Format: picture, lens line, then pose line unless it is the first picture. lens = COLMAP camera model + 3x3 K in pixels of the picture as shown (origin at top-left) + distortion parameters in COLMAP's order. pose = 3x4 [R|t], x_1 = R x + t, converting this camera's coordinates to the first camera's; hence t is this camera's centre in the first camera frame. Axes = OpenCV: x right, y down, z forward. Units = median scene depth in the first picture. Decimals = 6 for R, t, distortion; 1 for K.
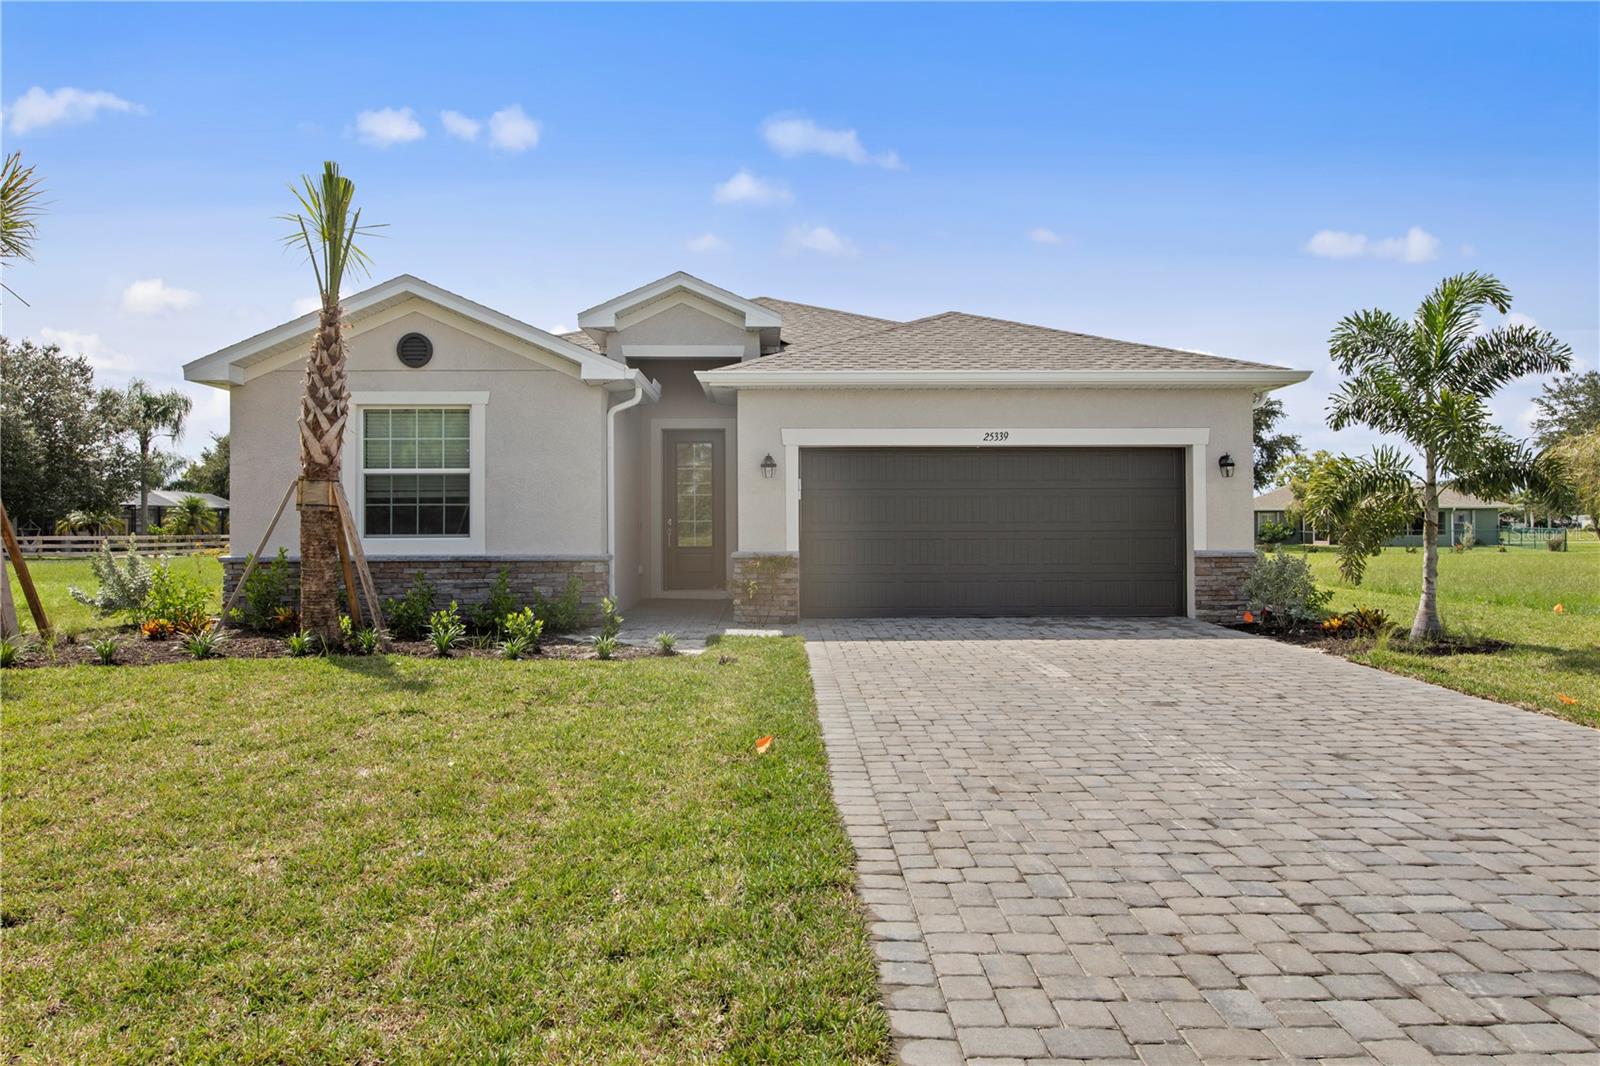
lens RADIAL K [[1107.9, 0, 800.0], [0, 1107.9, 533.0], [0, 0, 1]] dist [0.003301, -0.000302]
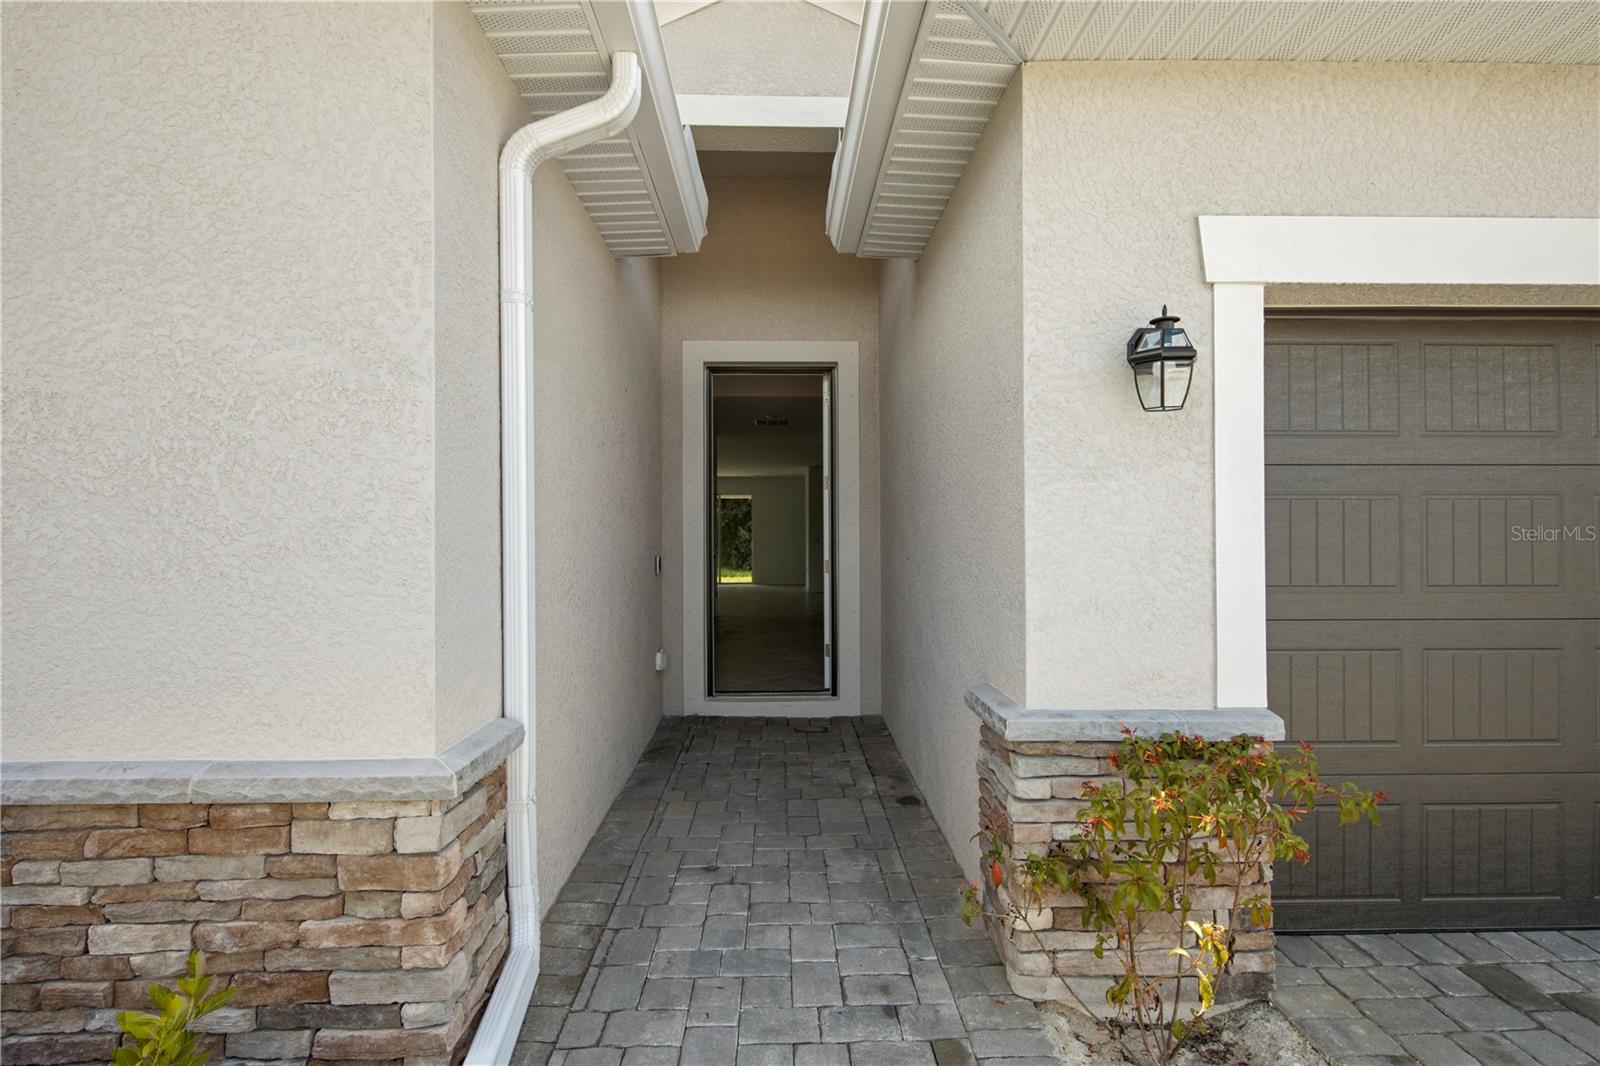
lens RADIAL K [[771.7, 0, 799.1], [0, 771.7, 501.4], [0, 0, 1]] dist [-0.000283, -0.000019]
pose [[0.999991, -0.003080, -0.002986, -0.113830], [0.002908, 0.998430, -0.055935, -0.021686], [0.003153, 0.055926, 0.998430, 0.881874]]
